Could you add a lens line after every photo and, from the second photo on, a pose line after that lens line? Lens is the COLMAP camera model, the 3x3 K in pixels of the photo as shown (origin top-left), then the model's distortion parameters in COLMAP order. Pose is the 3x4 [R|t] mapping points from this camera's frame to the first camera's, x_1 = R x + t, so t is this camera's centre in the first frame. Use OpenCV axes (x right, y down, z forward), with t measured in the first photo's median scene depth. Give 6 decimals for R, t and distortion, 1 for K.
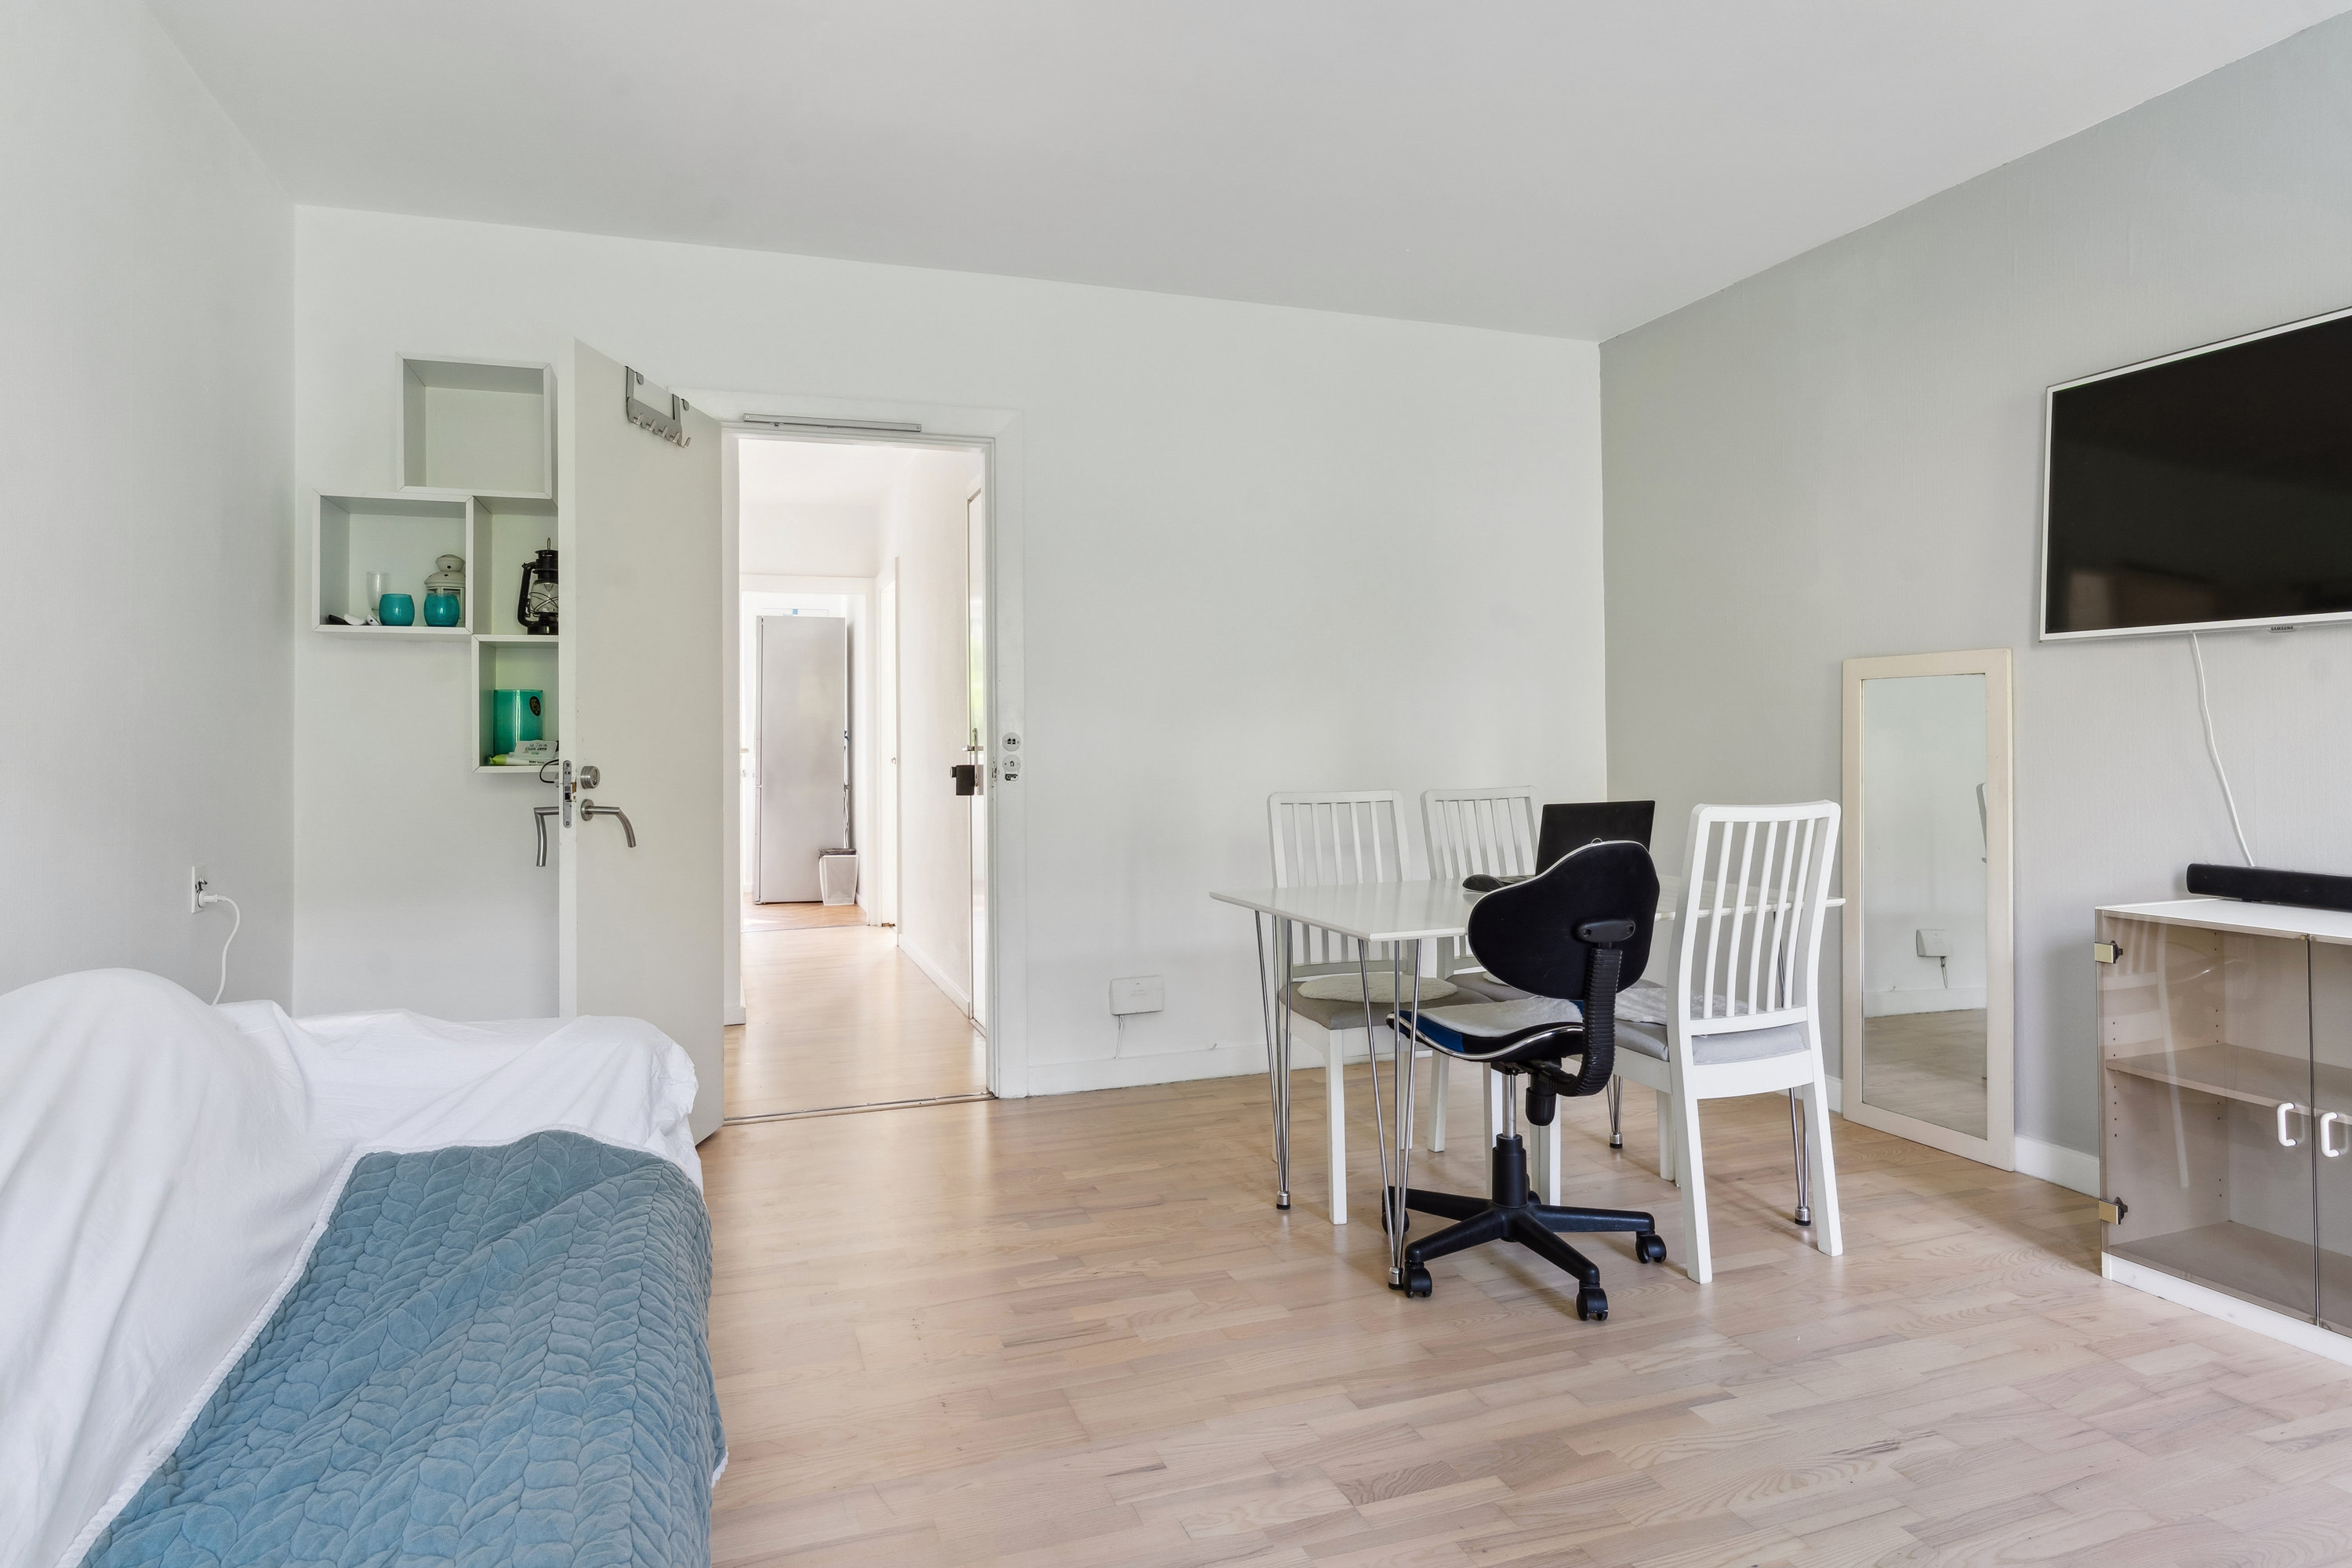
lens RADIAL K [[1335.3, 0, 1173.0], [0, 1335.3, 750.2], [0, 0, 1]] dist [0.001405, 0.001071]
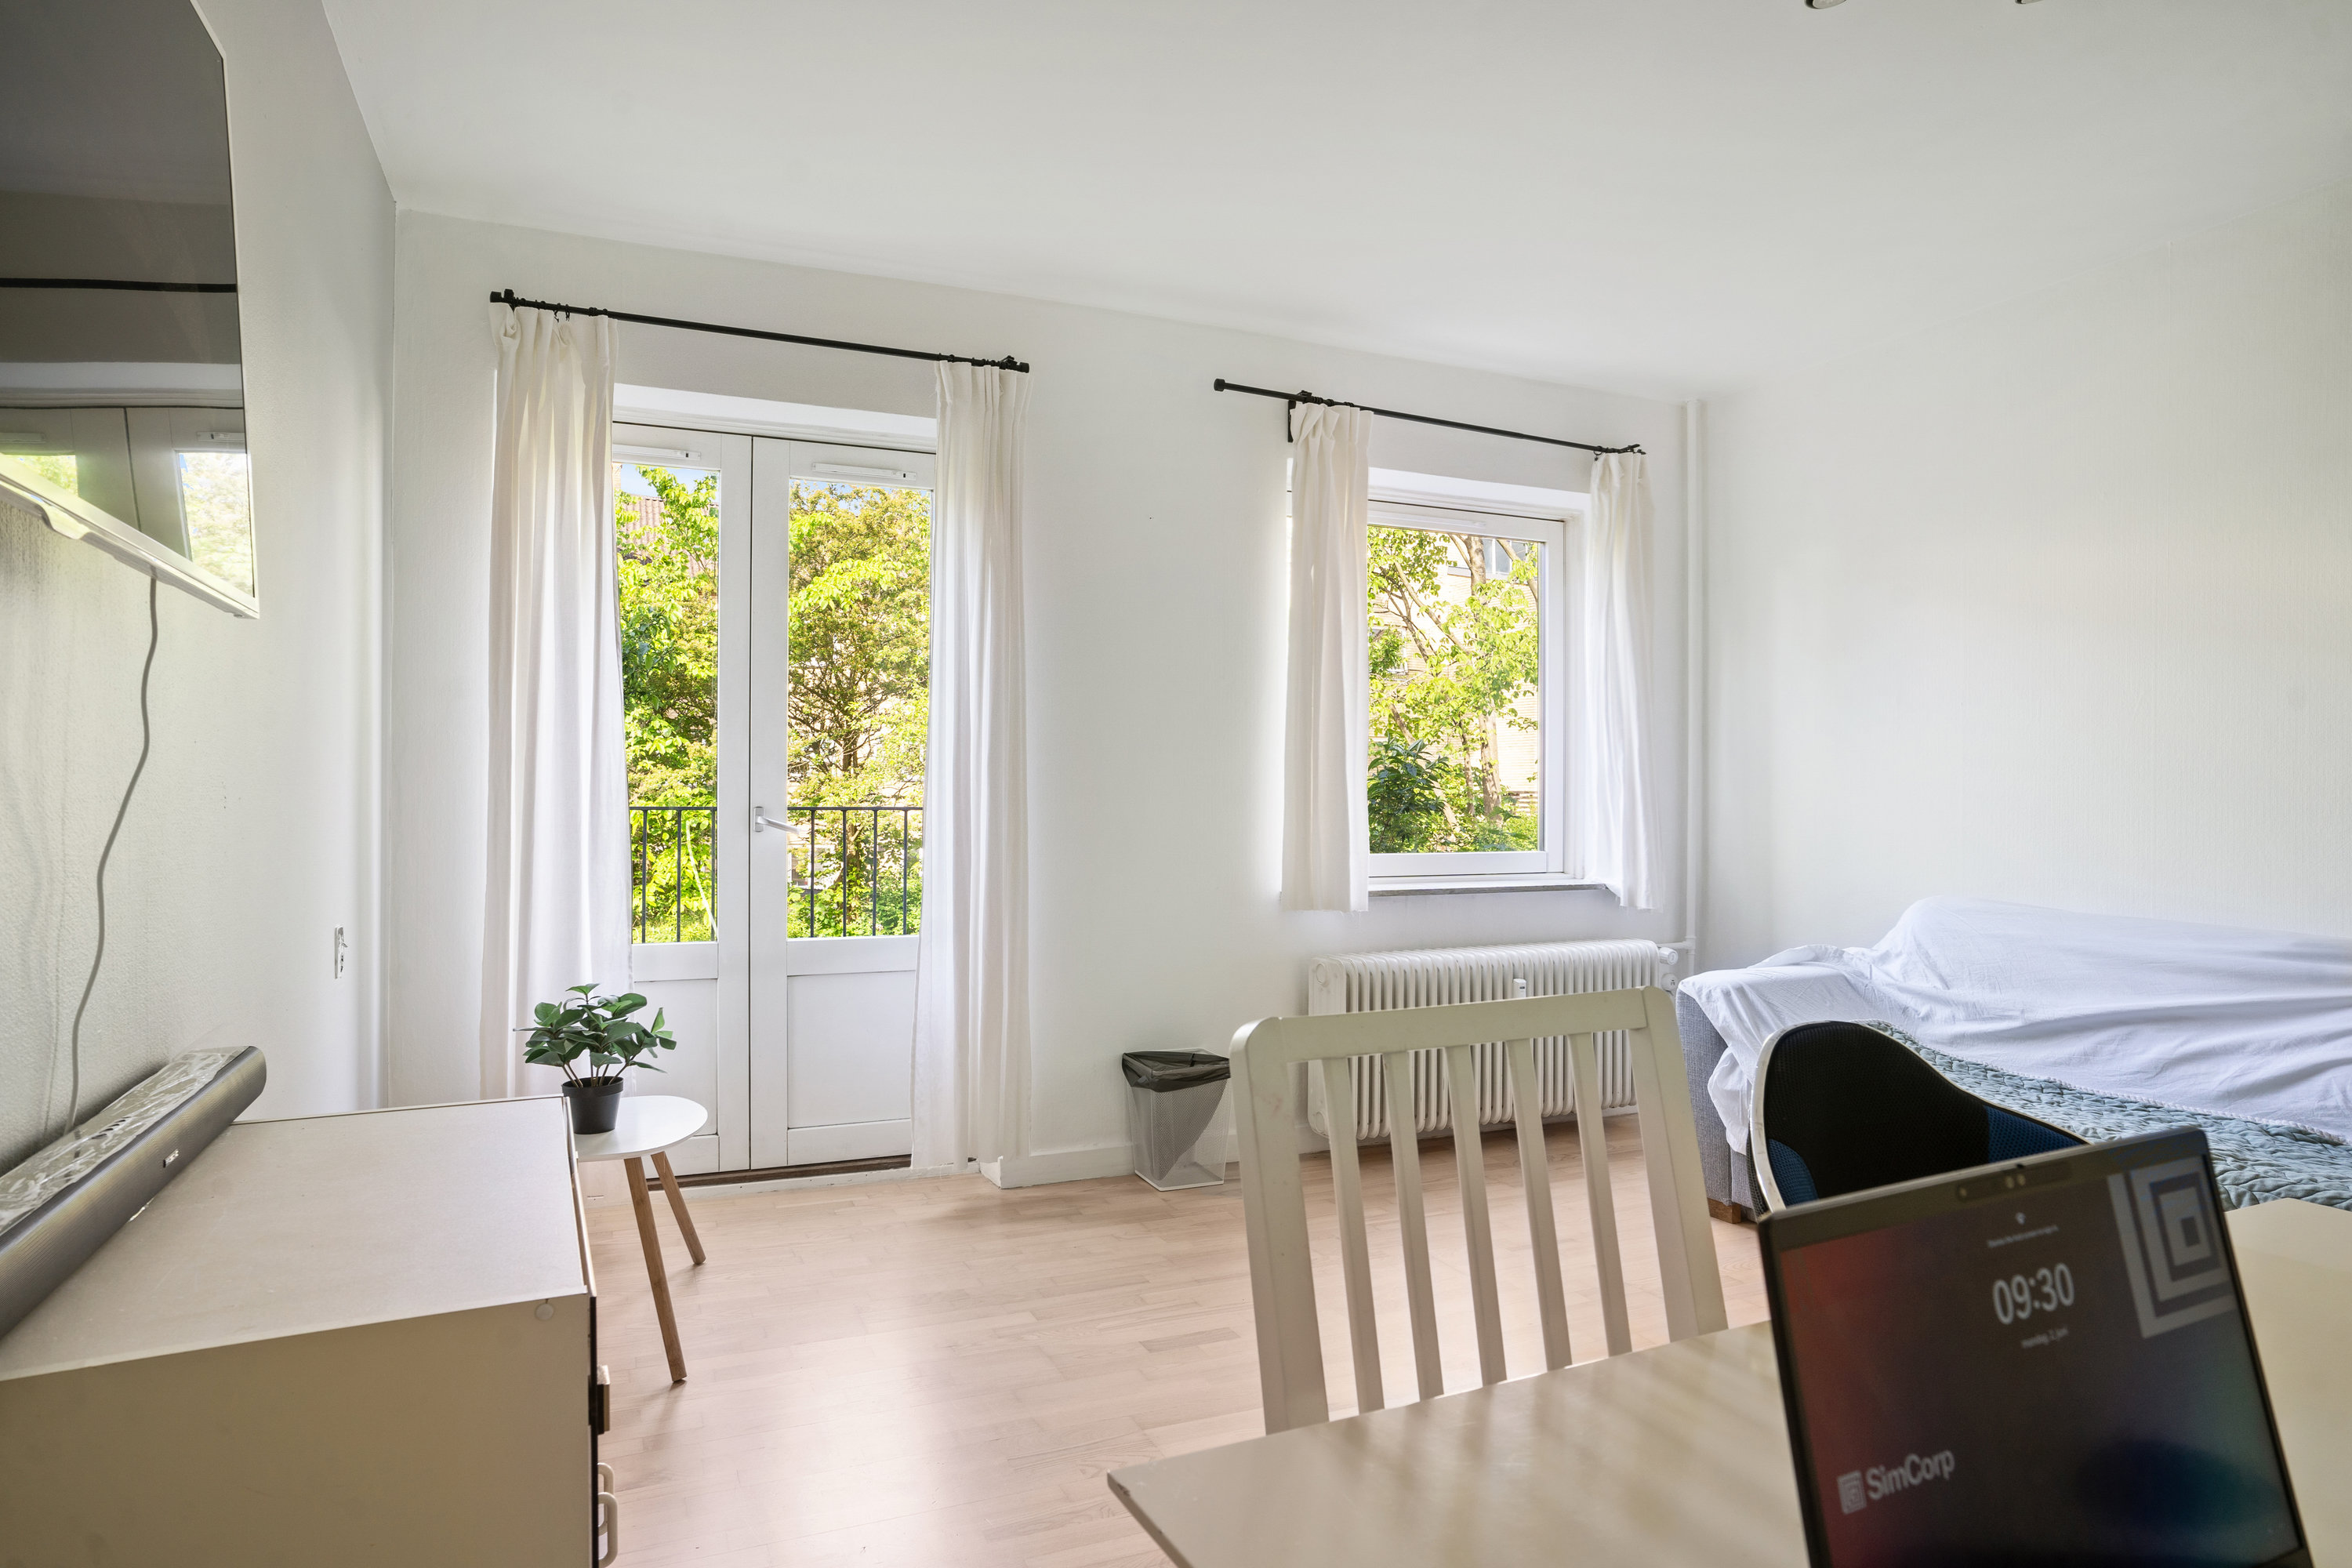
lens RADIAL K [[1363.6, 0, 1176.0], [0, 1363.6, 784.0], [0, 0, 1]] dist [-0.059558, 0.049847]
pose [[-0.997743, 0.006007, -0.066883, 0.525442], [0.006268, 0.999974, -0.003691, -0.015885], [0.066859, -0.004102, -0.997754, 1.306189]]
